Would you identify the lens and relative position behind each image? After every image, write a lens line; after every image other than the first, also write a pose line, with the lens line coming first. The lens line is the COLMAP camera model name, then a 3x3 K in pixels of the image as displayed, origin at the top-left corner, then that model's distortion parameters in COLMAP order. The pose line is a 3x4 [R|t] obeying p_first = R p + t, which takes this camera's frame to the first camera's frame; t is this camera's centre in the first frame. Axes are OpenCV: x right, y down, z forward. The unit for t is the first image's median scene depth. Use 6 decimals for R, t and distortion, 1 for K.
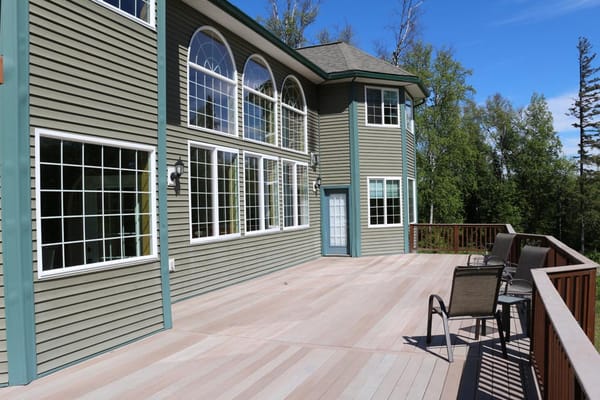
lens RADIAL K [[499.9, 0, 300.0], [0, 499.9, 200.0], [0, 0, 1]] dist [-0.150972, 0.127792]
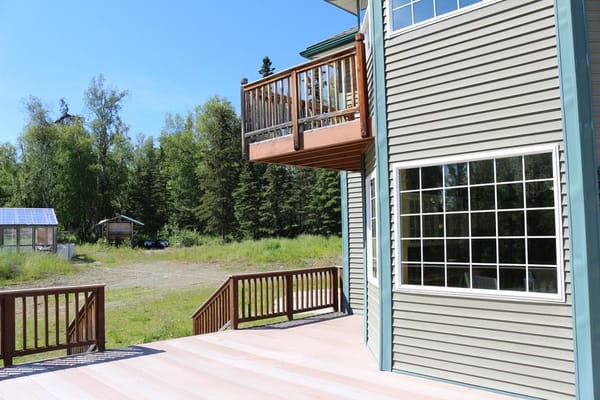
lens RADIAL K [[499.9, 0, 300.0], [0, 499.9, 200.0], [0, 0, 1]] dist [-0.150972, 0.127792]
pose [[-0.352461, -0.041187, -0.934920, 0.626505], [0.028072, 0.998116, -0.054554, 0.001369], [0.935405, -0.045473, -0.350641, 1.109230]]
